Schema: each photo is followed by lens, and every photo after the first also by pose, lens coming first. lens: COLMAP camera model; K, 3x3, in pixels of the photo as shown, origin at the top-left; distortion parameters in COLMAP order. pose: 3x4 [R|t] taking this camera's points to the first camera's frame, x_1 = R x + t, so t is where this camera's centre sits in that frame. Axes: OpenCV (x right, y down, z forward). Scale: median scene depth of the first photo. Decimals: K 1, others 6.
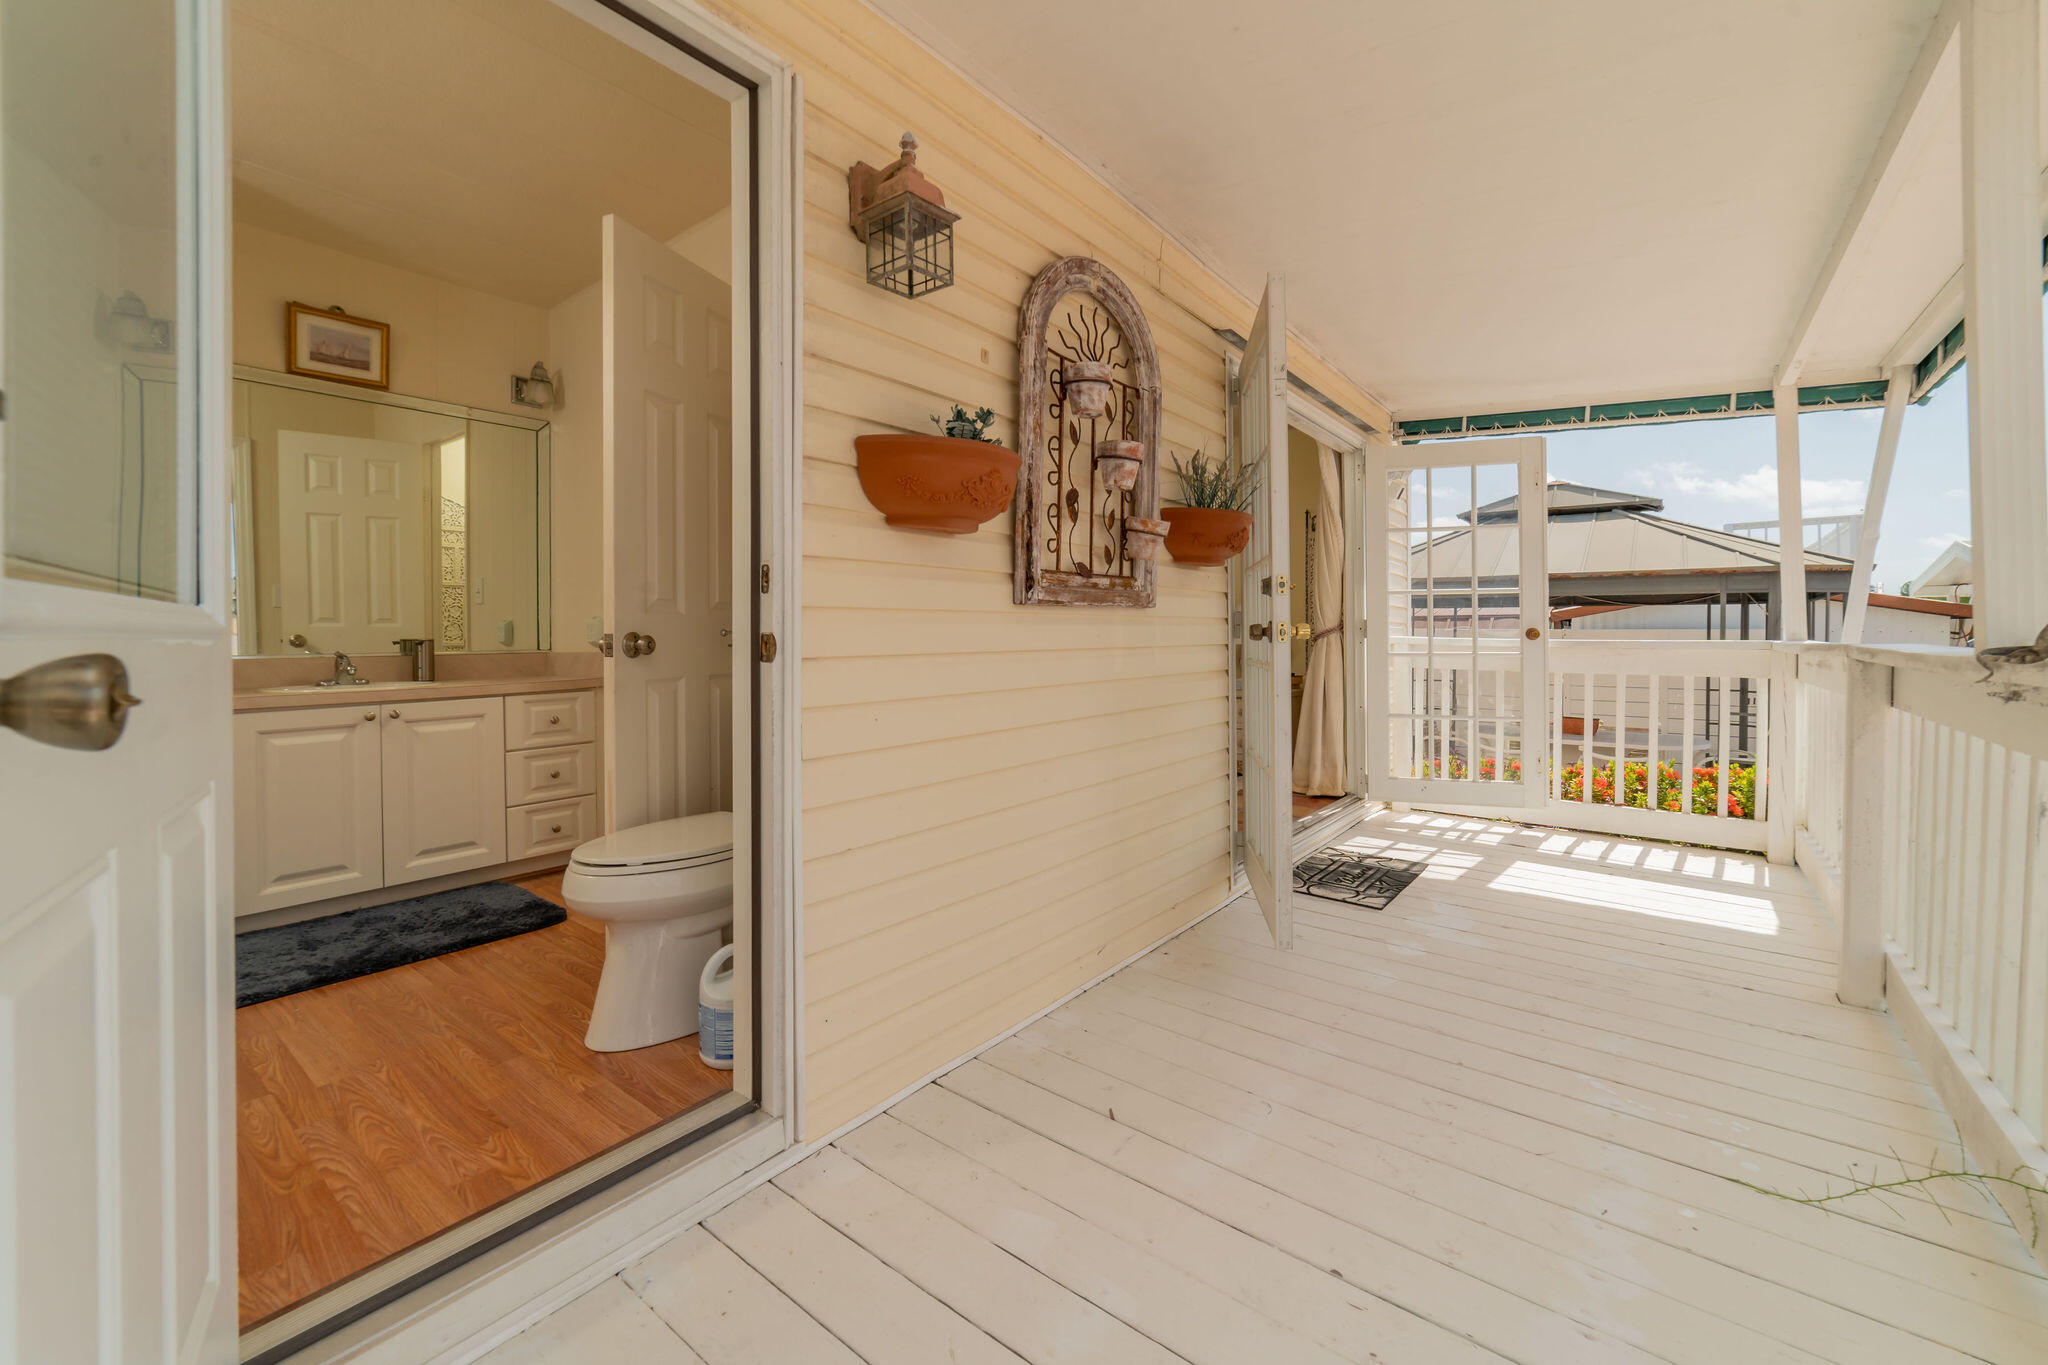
lens RADIAL K [[802.6, 0, 1032.0], [0, 802.6, 642.8], [0, 0, 1]] dist [-0.015074, 0.006065]
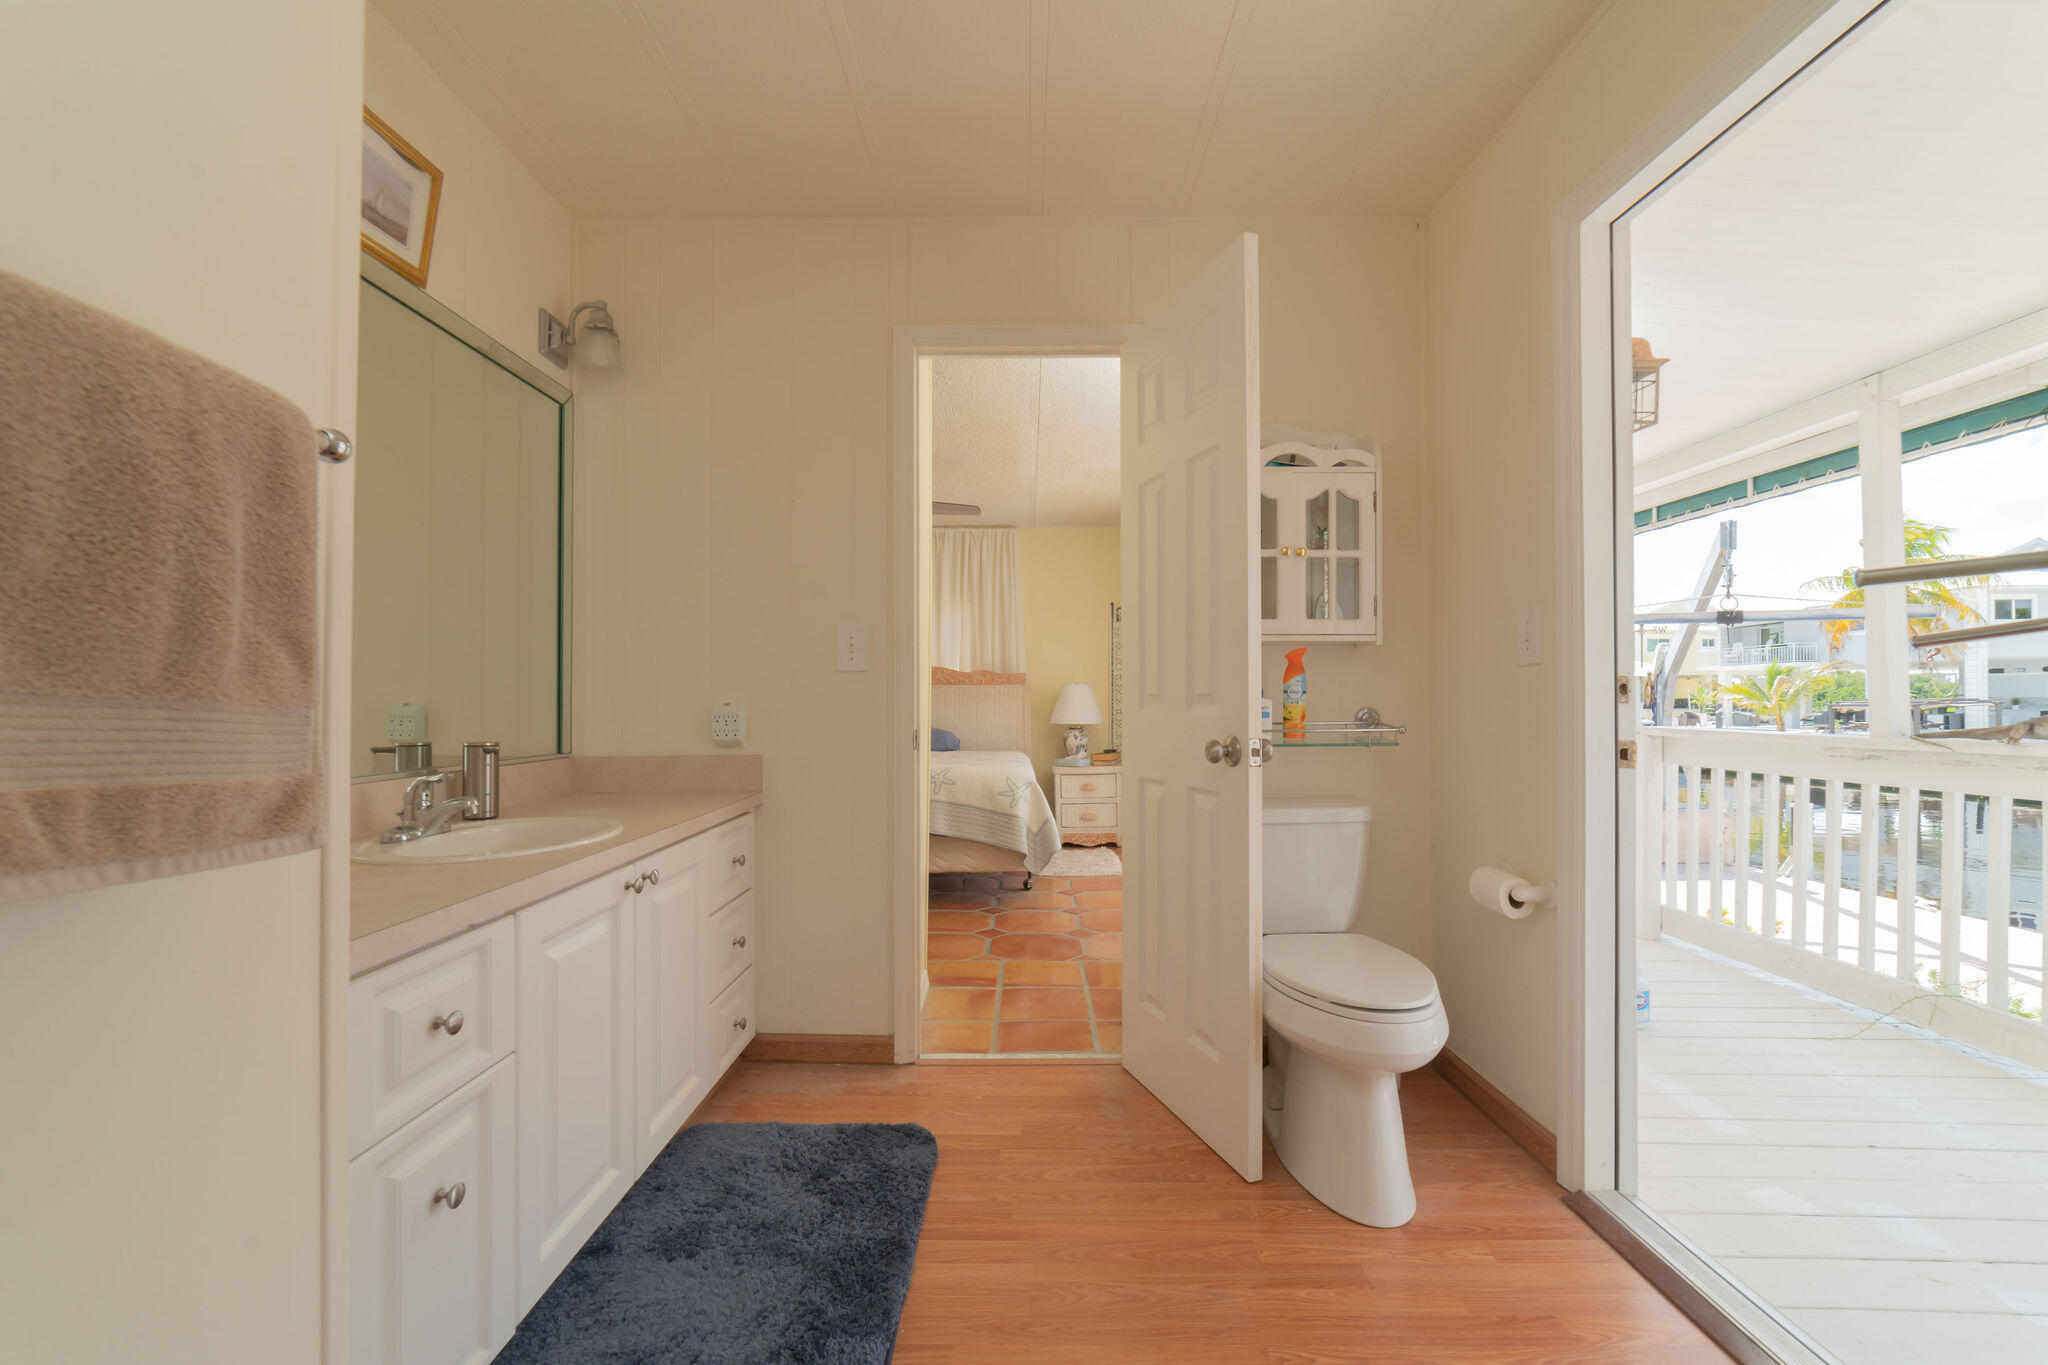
lens RADIAL K [[805.5, 0, 1019.3], [0, 805.5, 694.4], [0, 0, 1]] dist [-0.016957, 0.006626]
pose [[0.797687, 0.010047, 0.602988, -0.759012], [0.002801, 0.999789, -0.020364, -0.023837], [-0.603065, 0.017934, 0.797490, 0.298909]]
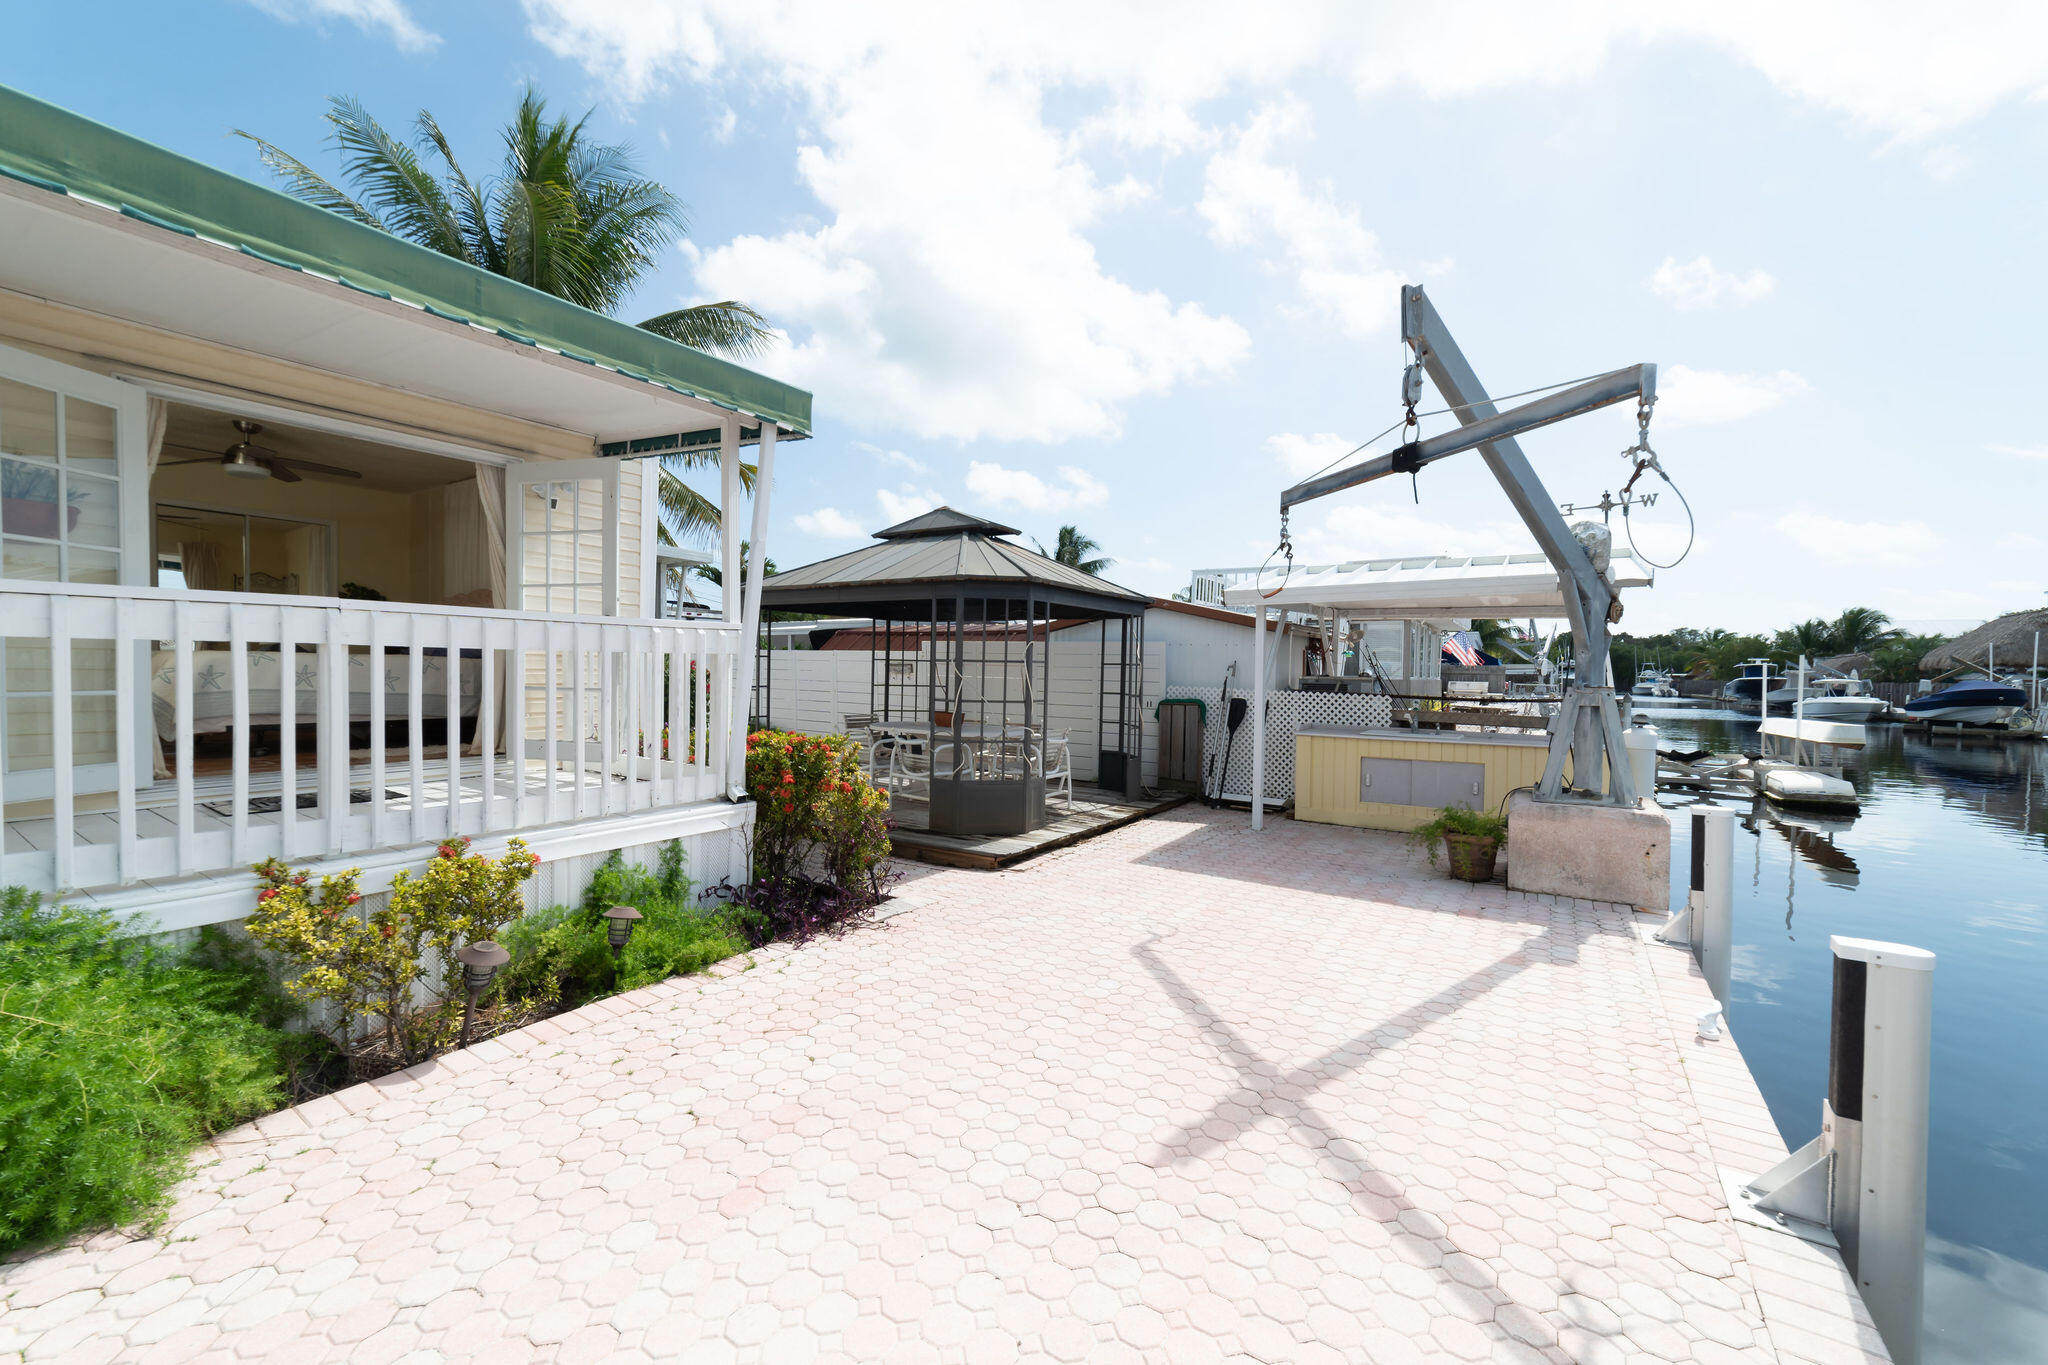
lens RADIAL K [[805.5, 0, 1019.3], [0, 805.5, 694.4], [0, 0, 1]] dist [-0.016957, 0.006626]
pose [[0.996282, 0.014220, 0.084969, 2.179250], [-0.016488, 0.999525, 0.026051, 0.111651], [-0.084558, -0.027355, 0.996043, -0.510945]]
